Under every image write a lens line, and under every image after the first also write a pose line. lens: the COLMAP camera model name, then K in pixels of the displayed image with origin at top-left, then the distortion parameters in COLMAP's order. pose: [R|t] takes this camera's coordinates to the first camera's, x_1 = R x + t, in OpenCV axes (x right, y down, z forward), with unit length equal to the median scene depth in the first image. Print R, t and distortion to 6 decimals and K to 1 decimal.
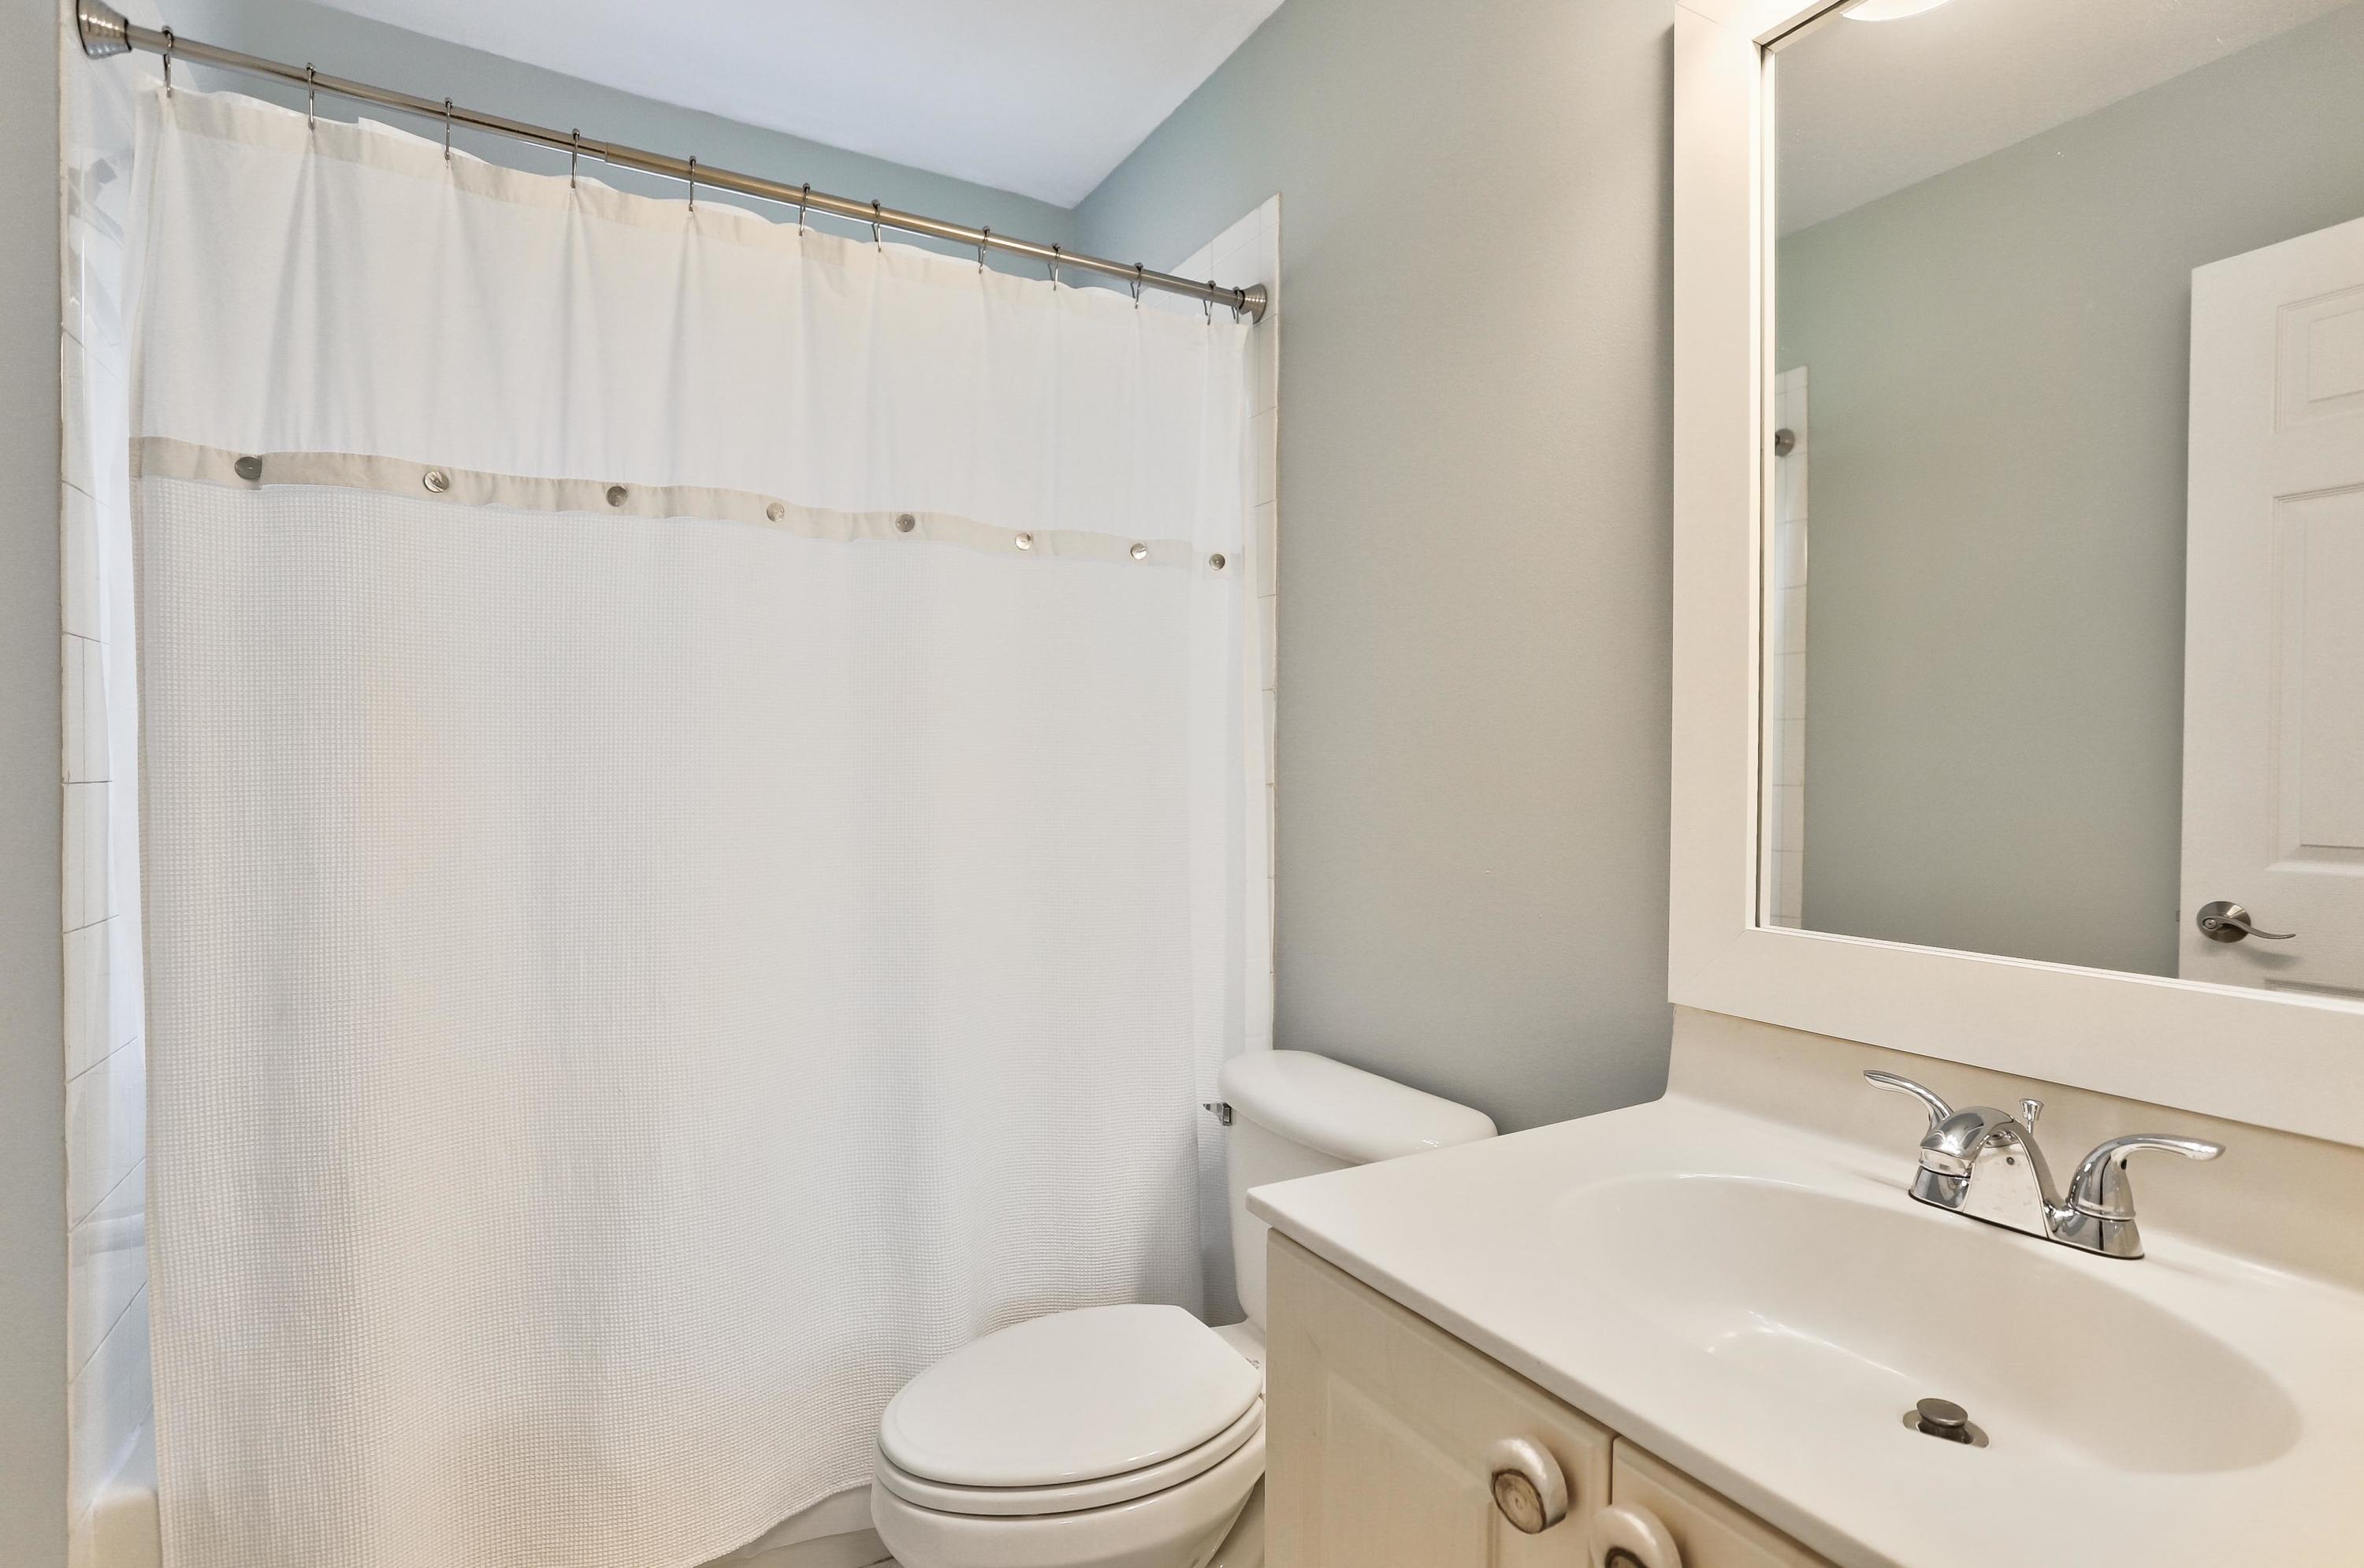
lens RADIAL K [[1138.9, 0, 1165.6], [0, 1138.9, 775.4], [0, 0, 1]] dist [-0.056093, 0.034717]
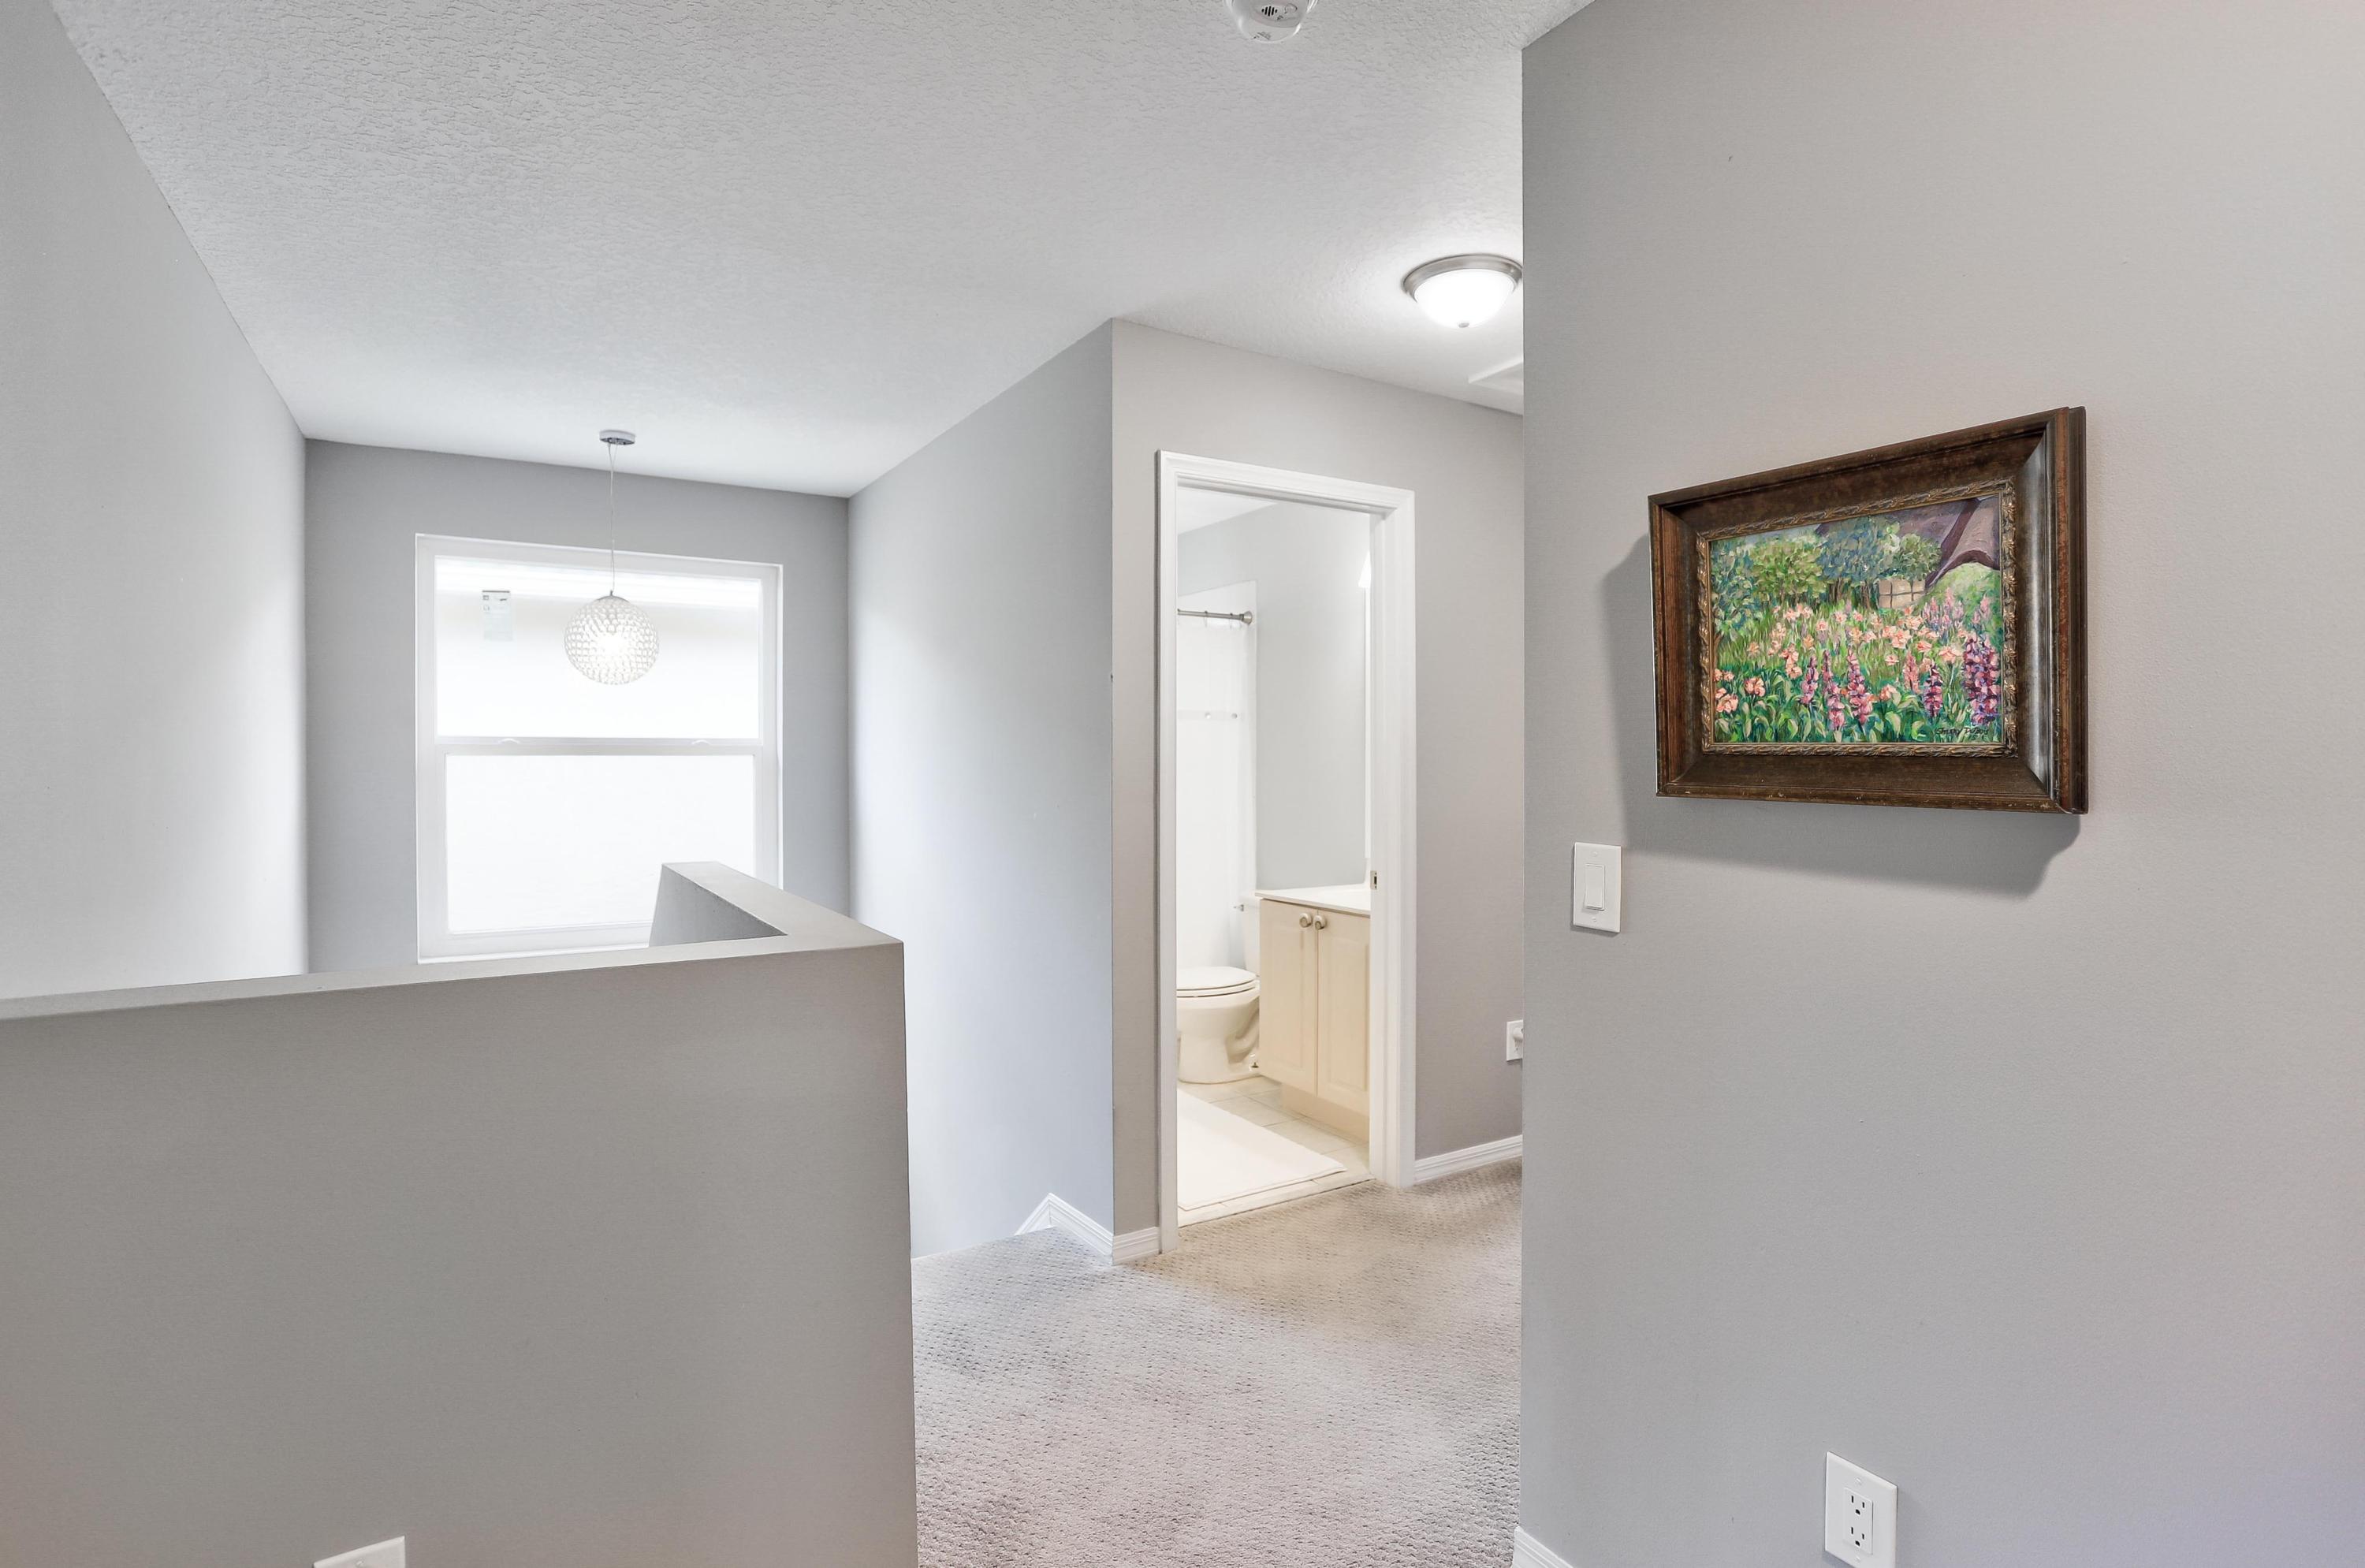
lens RADIAL K [[1139.4, 0, 1166.1], [0, 1139.4, 775.4], [0, 0, 1]] dist [-0.056093, 0.034717]
pose [[0.999458, -0.010623, 0.031161, -0.205359], [0.010647, 0.999943, -0.000583, -0.043967], [-0.031153, 0.000914, 0.999514, -1.729132]]
